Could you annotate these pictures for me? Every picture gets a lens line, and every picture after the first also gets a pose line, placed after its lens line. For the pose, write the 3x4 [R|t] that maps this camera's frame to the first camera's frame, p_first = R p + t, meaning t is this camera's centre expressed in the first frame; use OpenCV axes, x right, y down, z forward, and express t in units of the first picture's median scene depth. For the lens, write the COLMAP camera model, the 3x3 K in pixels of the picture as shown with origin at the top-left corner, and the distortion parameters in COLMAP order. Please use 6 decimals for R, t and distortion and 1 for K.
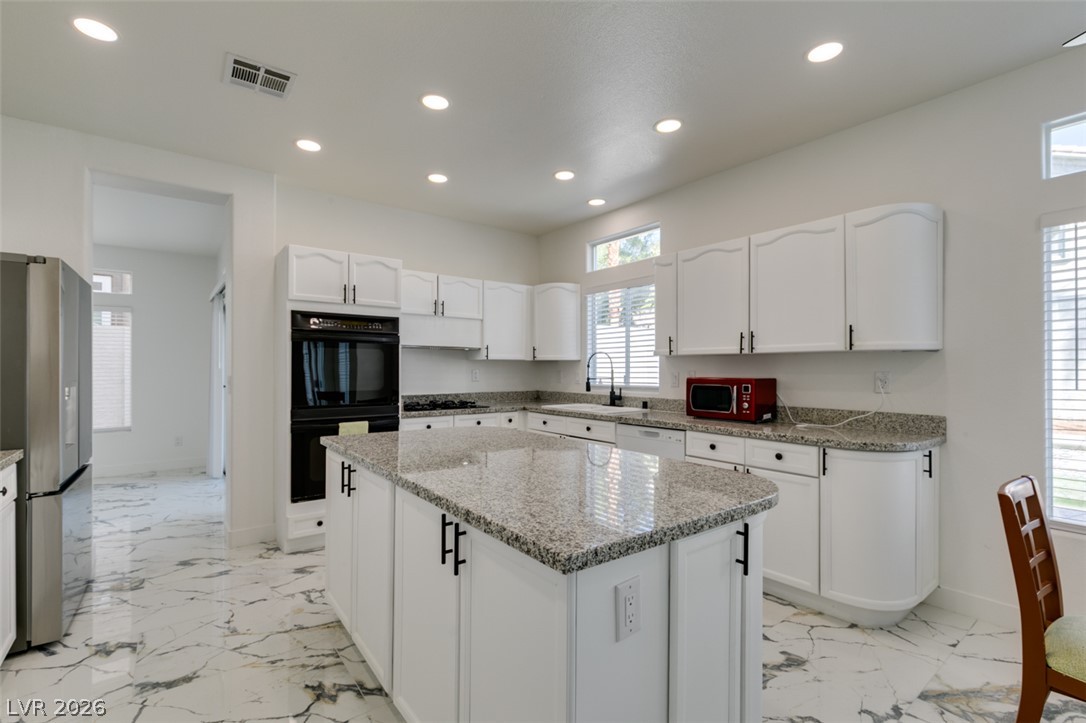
lens RADIAL K [[486.4, 0, 541.3], [0, 486.4, 365.6], [0, 0, 1]] dist [0.000200, -0.000137]
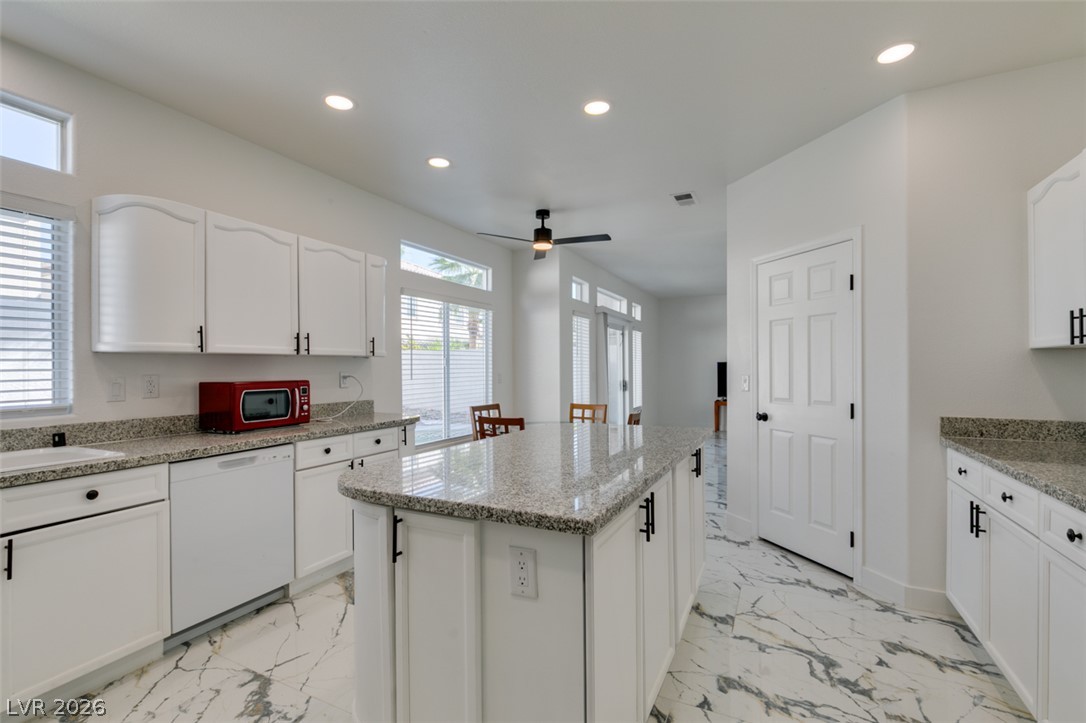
lens RADIAL K [[486.4, 0, 541.6], [0, 486.4, 367.9], [0, 0, 1]] dist [0.000200, -0.000137]
pose [[-0.437568, 0.001117, 0.899184, -0.676283], [0.002184, 0.999998, -0.000179, 0.002817], [-0.899182, 0.001886, -0.437570, 0.995095]]
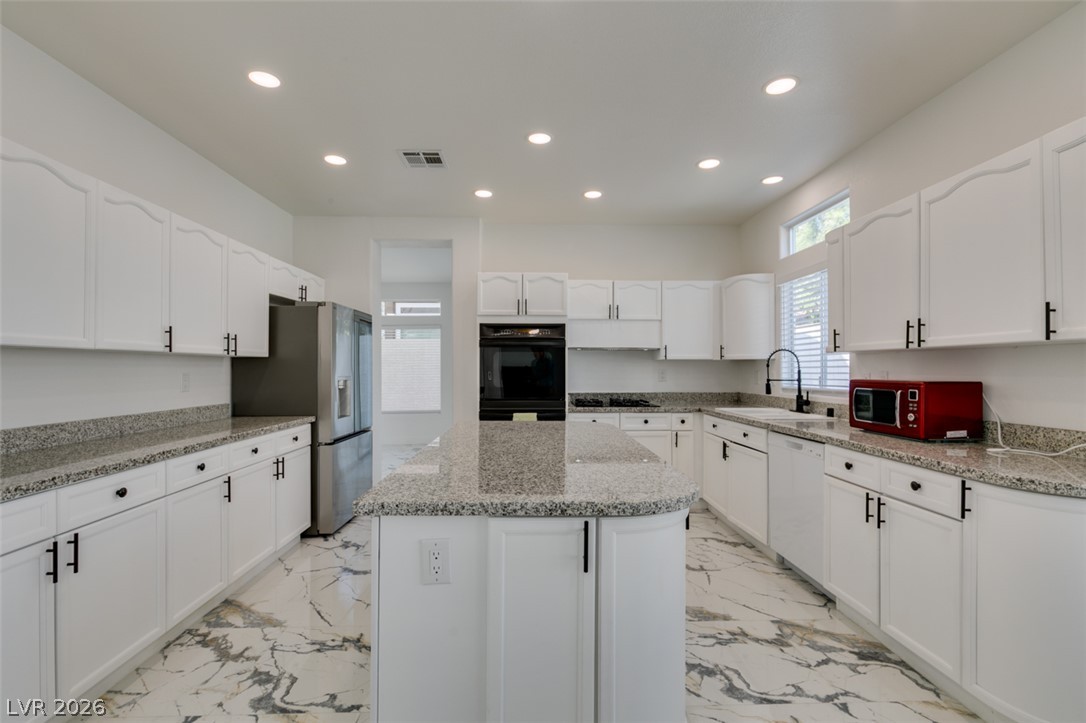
lens RADIAL K [[486.4, 0, 542.2], [0, 486.4, 364.5], [0, 0, 1]] dist [0.000200, -0.000137]
pose [[0.814160, -0.005582, -0.580613, 0.390339], [0.003897, 0.999984, -0.004149, 0.001408], [0.580627, 0.001115, 0.814169, 0.052283]]
